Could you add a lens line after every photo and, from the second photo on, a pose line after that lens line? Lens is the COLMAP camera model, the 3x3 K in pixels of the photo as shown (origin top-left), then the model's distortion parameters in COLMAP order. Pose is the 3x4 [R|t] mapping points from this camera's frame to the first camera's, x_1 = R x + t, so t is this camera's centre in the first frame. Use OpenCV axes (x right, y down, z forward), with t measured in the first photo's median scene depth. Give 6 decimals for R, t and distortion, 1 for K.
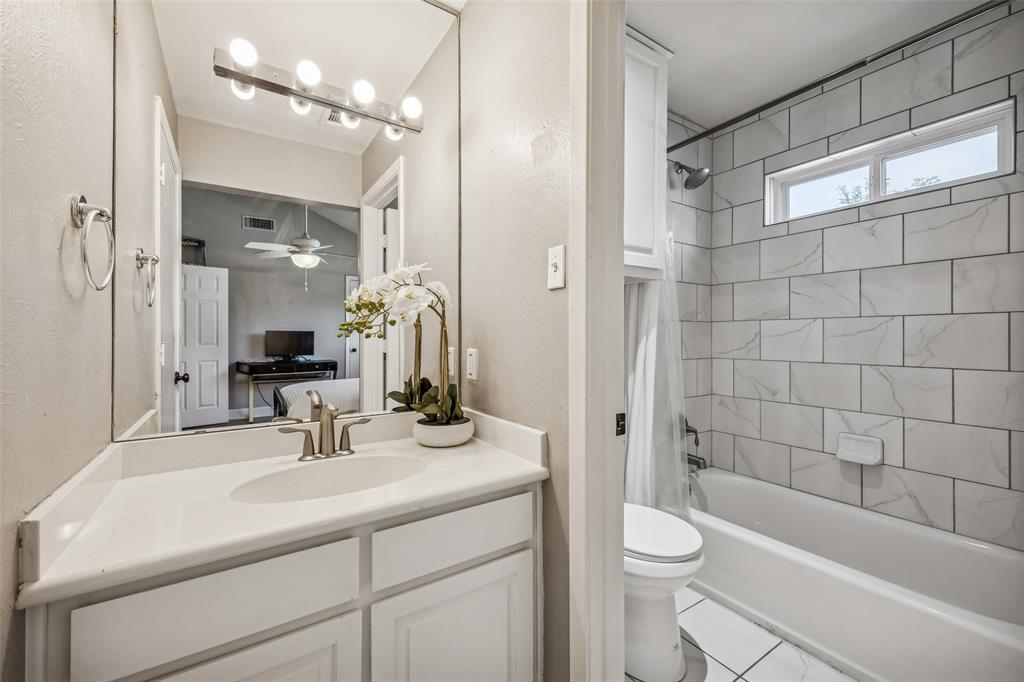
lens RADIAL K [[420.5, 0, 521.9], [0, 420.5, 331.1], [0, 0, 1]] dist [0.009319, -0.000409]
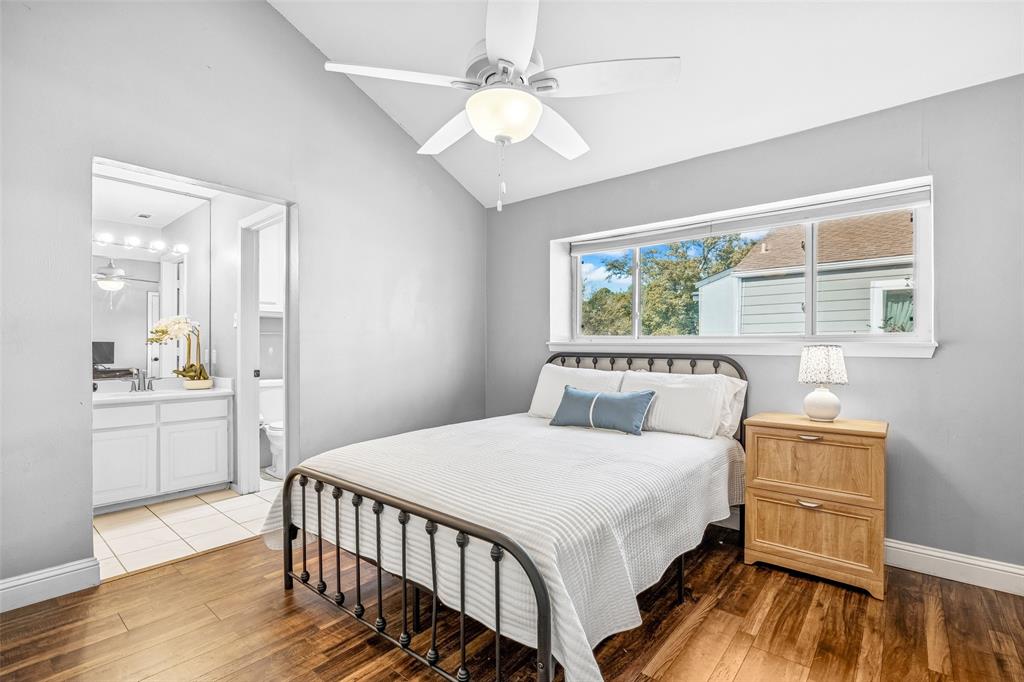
lens RADIAL K [[462.0, 0, 503.0], [0, 462.0, 344.3], [0, 0, 1]] dist [0.001436, 0.000562]
pose [[0.965829, 0.005177, 0.259130, 0.795731], [-0.005389, 0.999985, 0.000107, 0.002228], [-0.259126, -0.001500, 0.965842, -1.958821]]
